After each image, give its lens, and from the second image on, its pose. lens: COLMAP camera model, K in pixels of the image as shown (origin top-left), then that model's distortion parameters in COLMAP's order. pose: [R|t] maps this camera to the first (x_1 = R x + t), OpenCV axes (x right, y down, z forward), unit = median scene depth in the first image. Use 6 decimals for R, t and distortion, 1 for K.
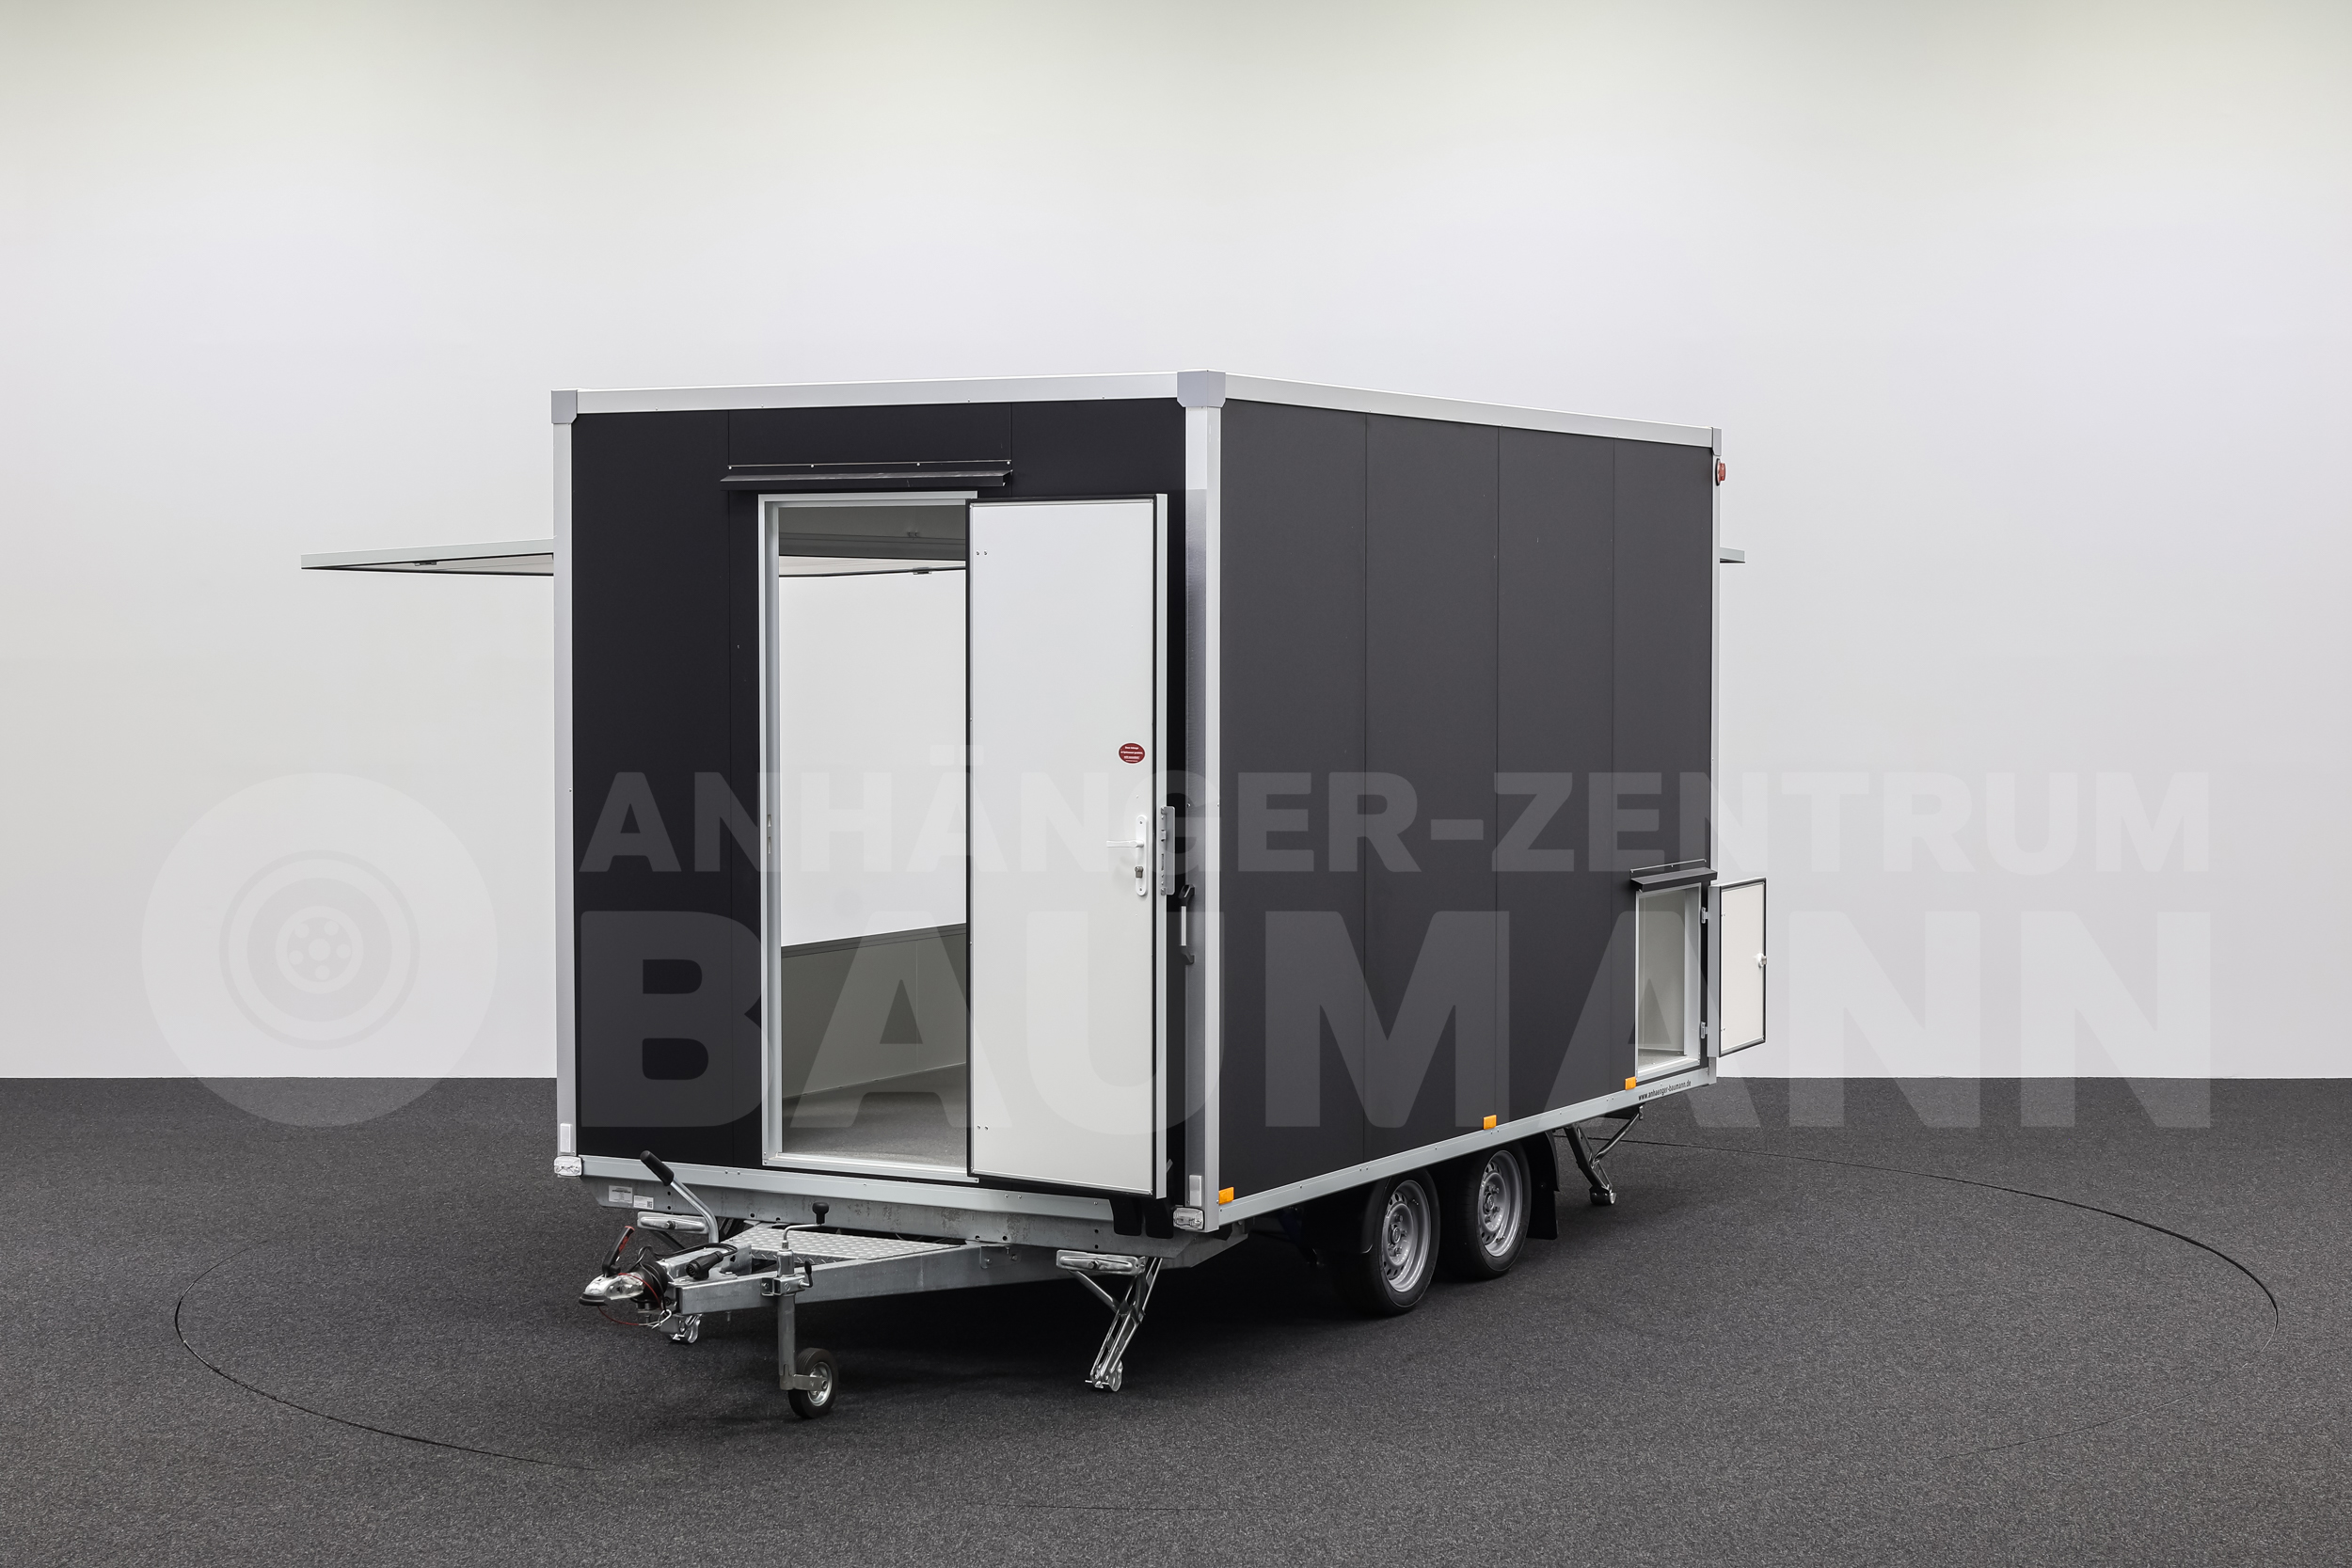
lens RADIAL K [[3972.6, 0, 1176.0], [0, 3972.6, 784.0], [0, 0, 1]] dist [-0.015811, 0.073322]
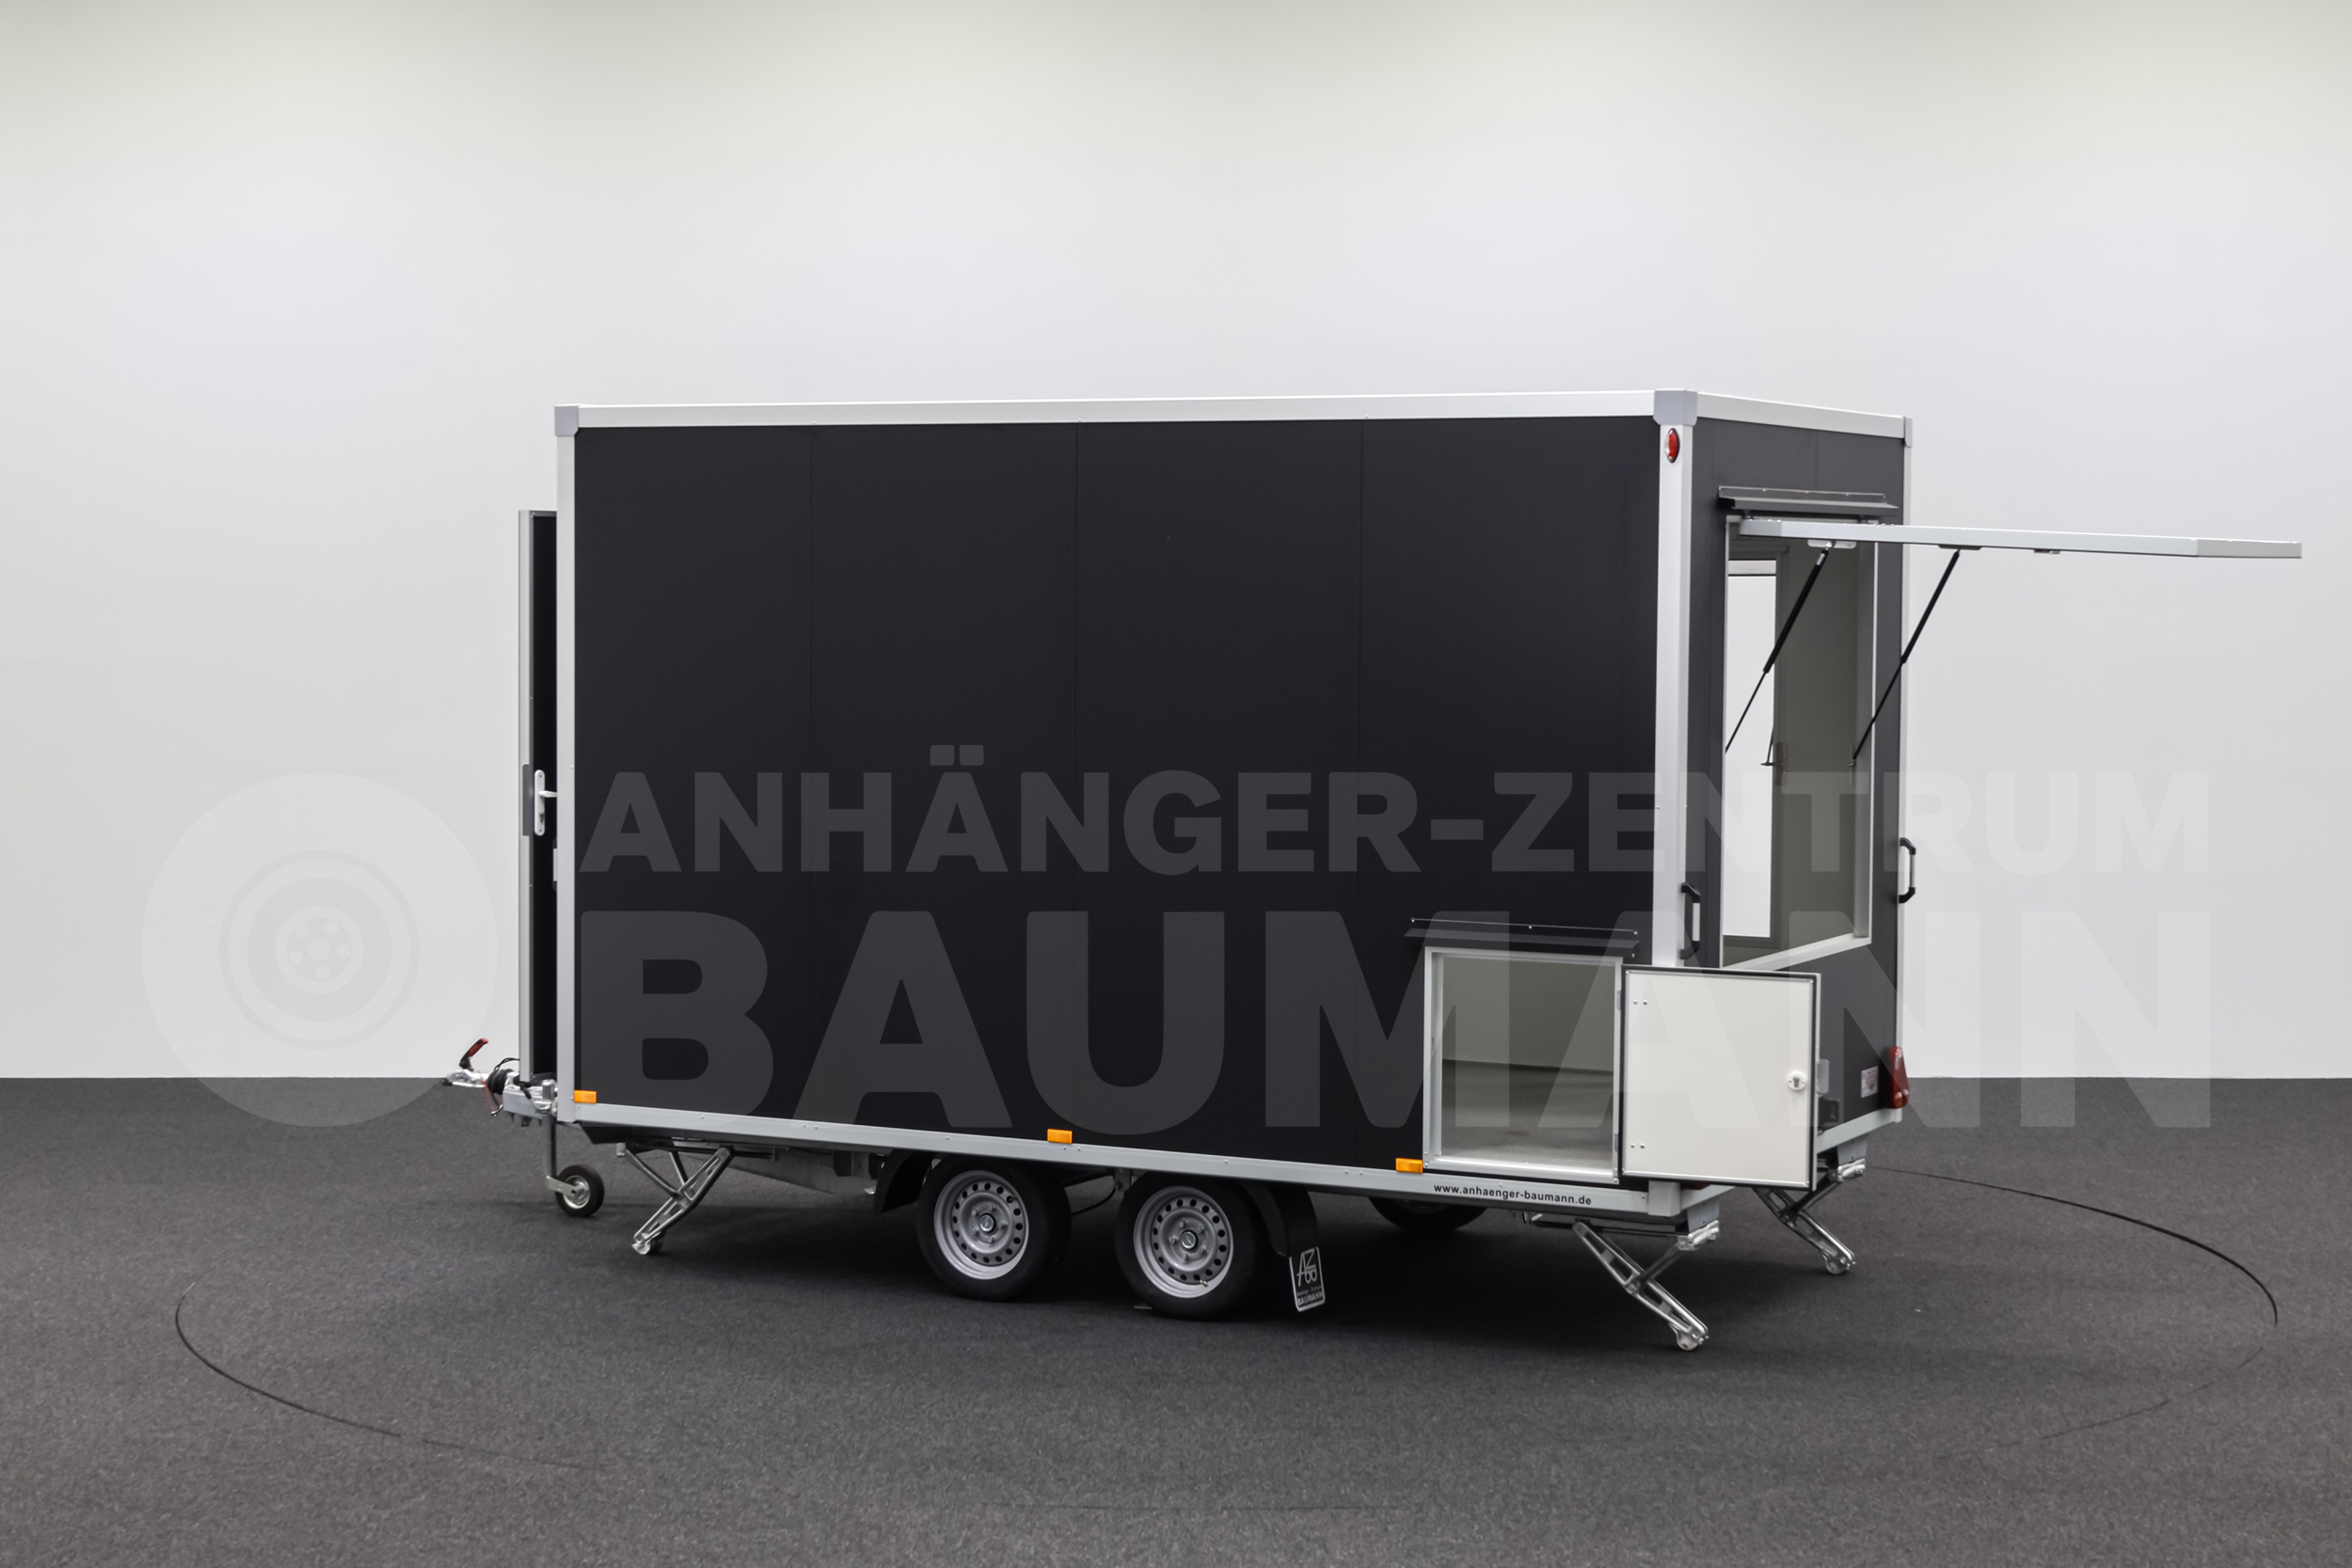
lens RADIAL K [[3972.6, 0, 1176.0], [0, 3972.6, 784.0], [0, 0, 1]] dist [-0.015811, 0.073322]
pose [[0.022711, 0.051847, -0.998397, 1.143225], [-0.054978, 0.997208, 0.050535, -0.056903], [0.998229, 0.053742, 0.025498, 1.085902]]
